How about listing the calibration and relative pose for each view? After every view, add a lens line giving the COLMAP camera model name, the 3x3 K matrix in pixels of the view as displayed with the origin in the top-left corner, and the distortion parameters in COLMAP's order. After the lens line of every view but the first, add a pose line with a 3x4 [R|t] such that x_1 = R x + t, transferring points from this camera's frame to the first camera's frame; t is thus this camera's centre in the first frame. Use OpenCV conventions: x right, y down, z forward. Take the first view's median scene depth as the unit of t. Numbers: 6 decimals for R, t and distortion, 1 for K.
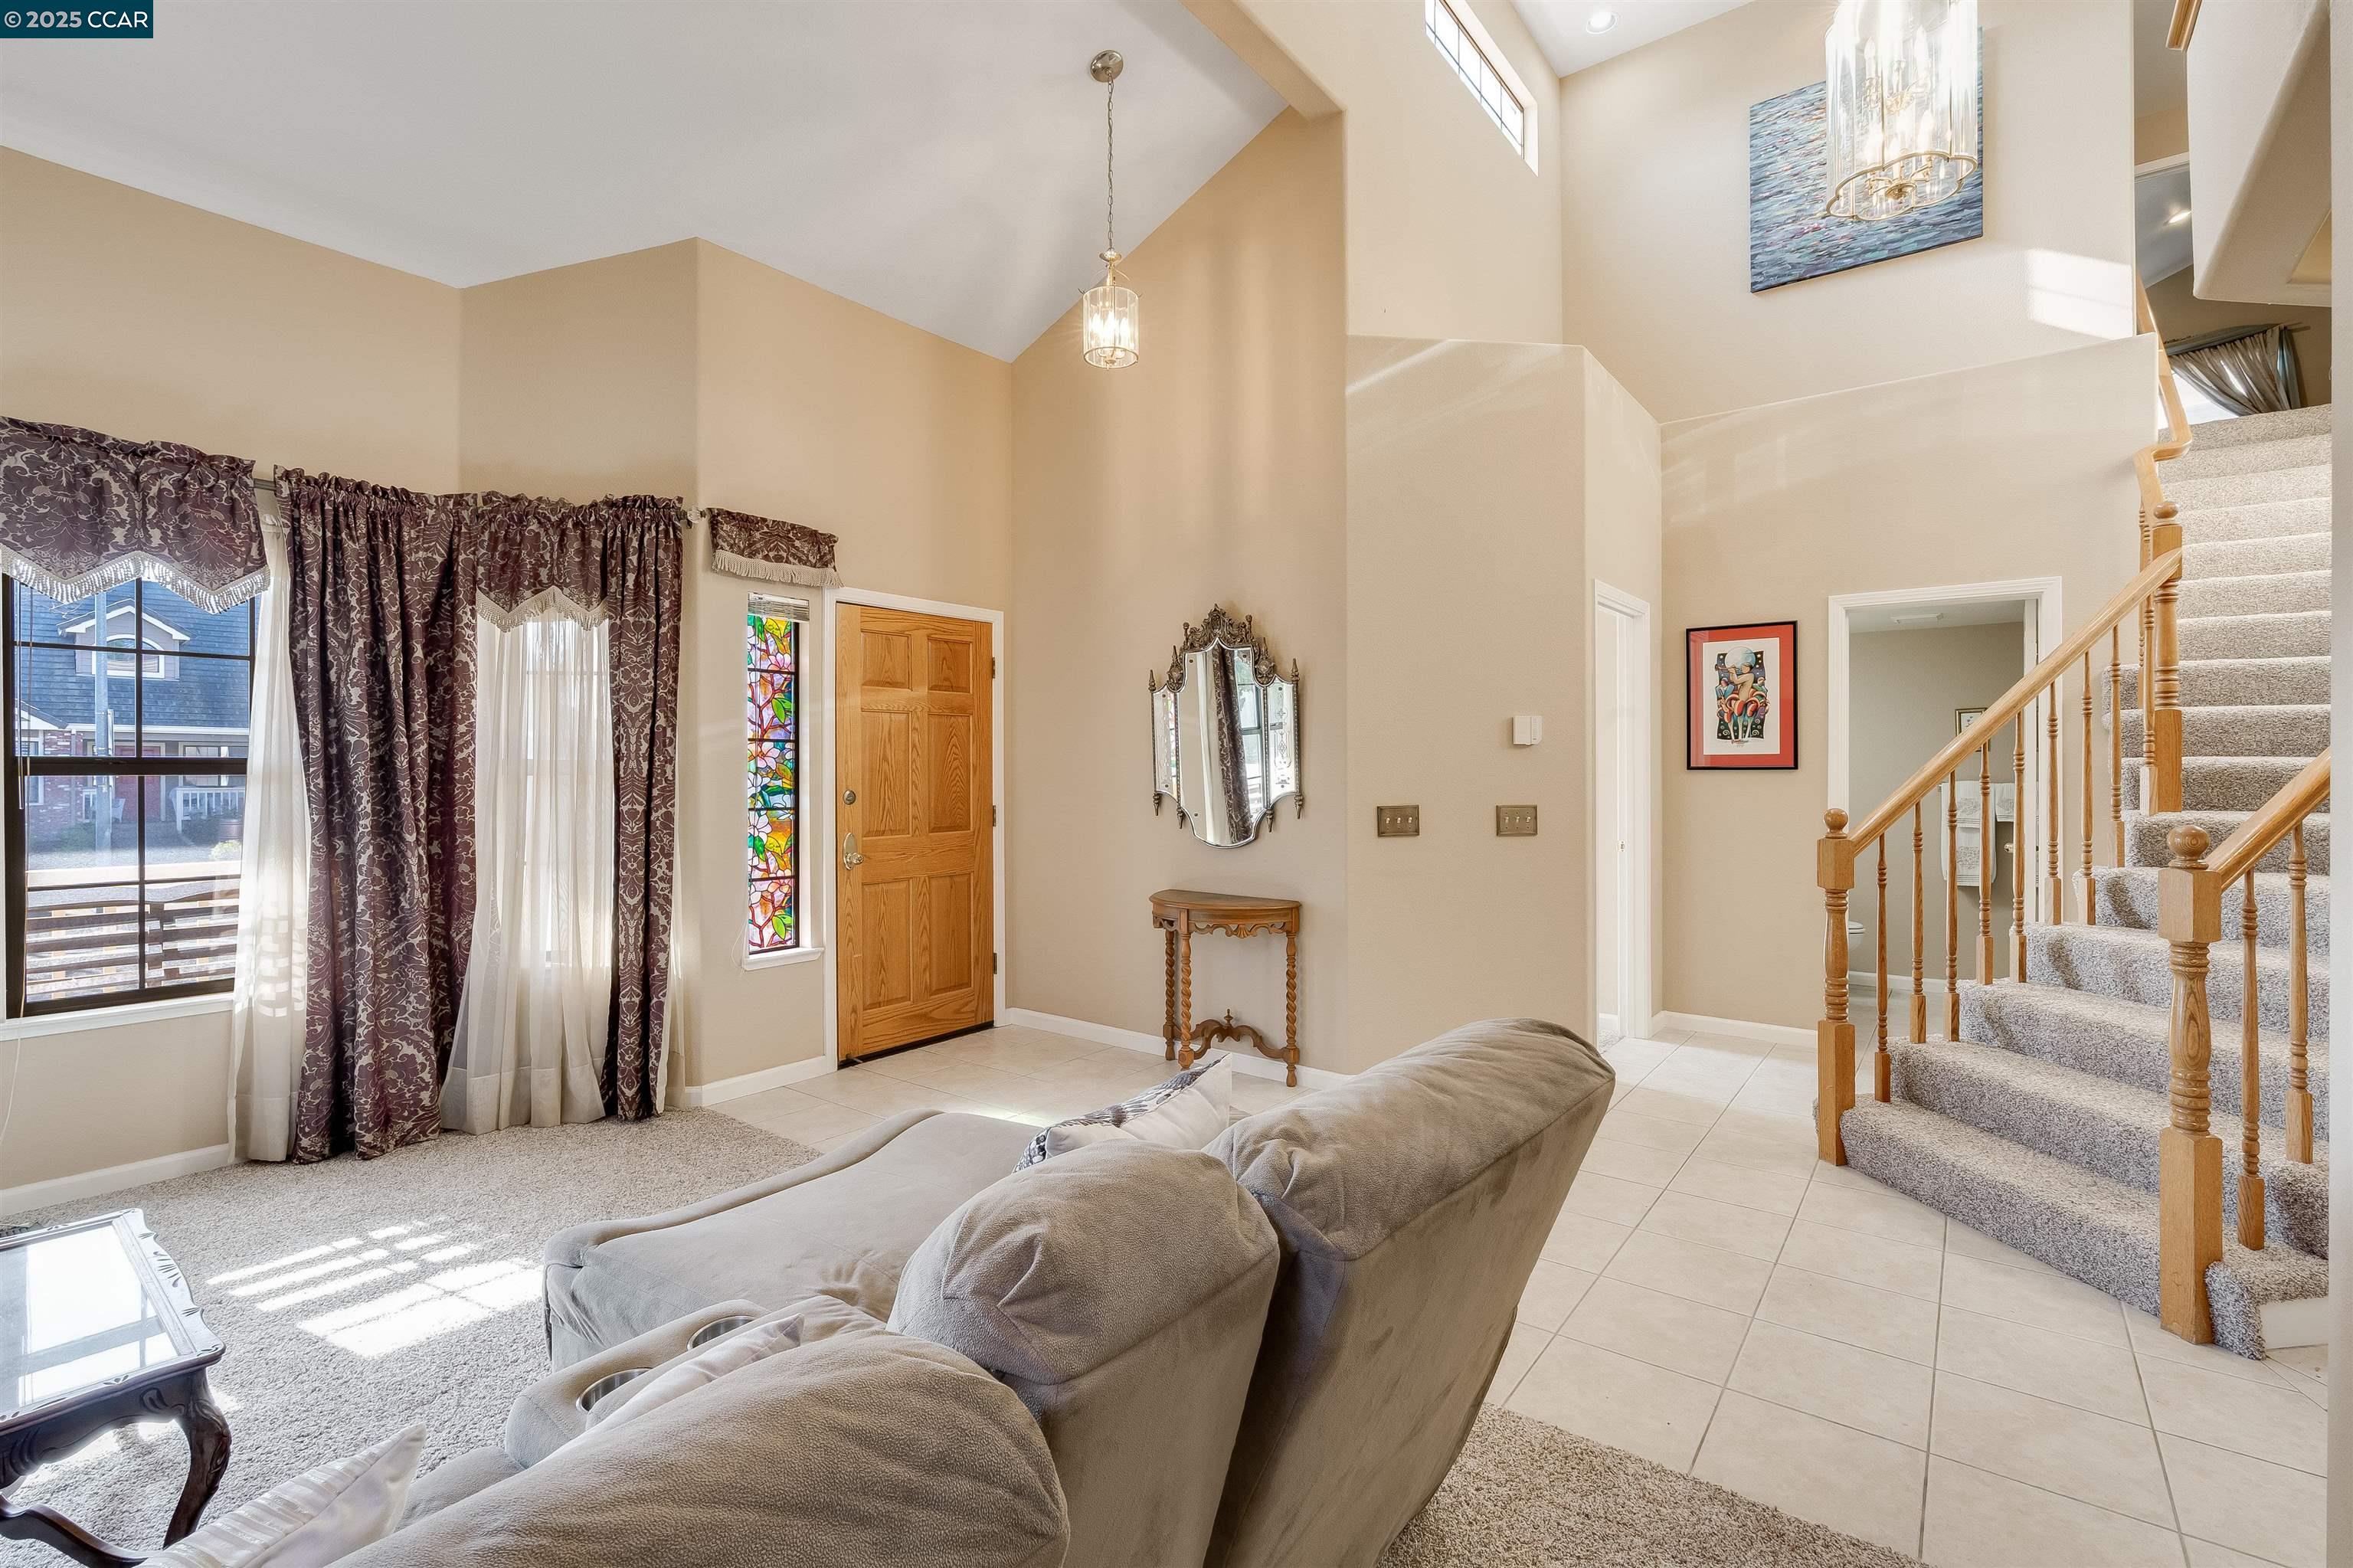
lens RADIAL K [[1074.5, 0, 1186.7], [0, 1074.5, 766.3], [0, 0, 1]] dist [-0.012292, 0.003111]
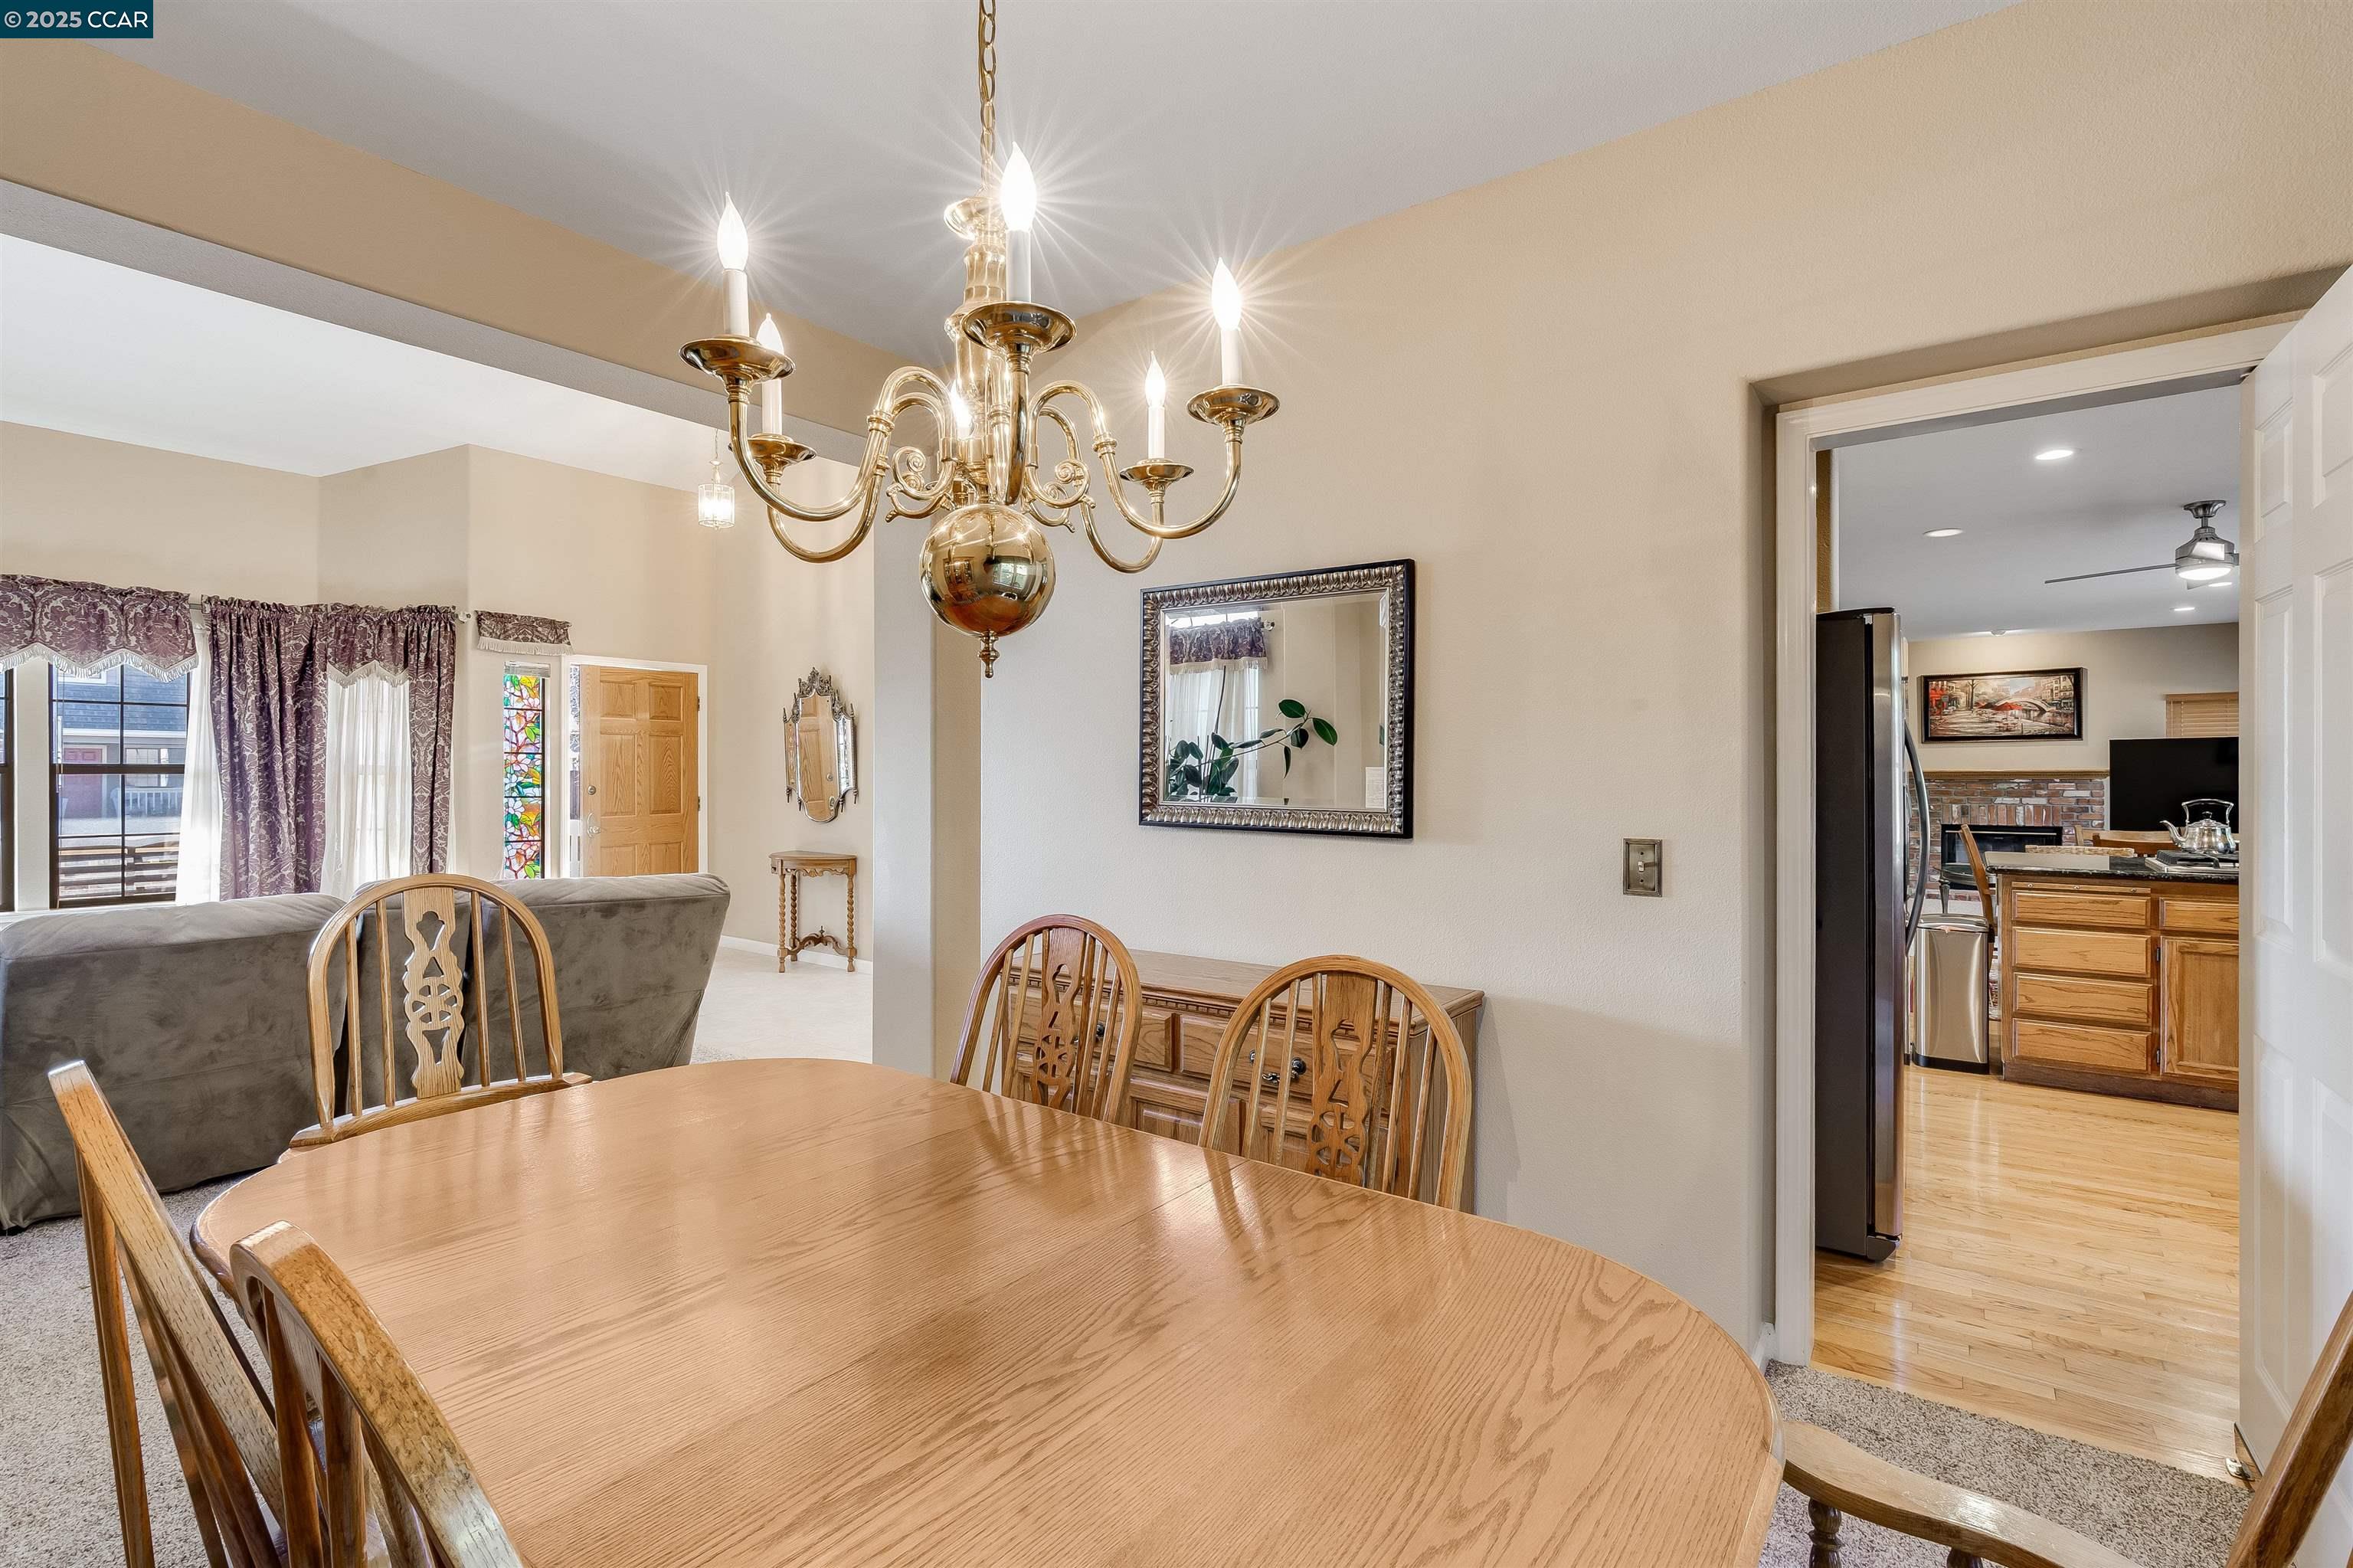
lens RADIAL K [[1074.5, 0, 1168.1], [0, 1074.5, 769.5], [0, 0, 1]] dist [-0.012292, 0.003111]
pose [[0.999730, 0.002703, 0.023077, 0.592090], [-0.002687, 0.999996, -0.000701, -0.002295], [-0.023079, 0.000638, 0.999733, -0.672632]]
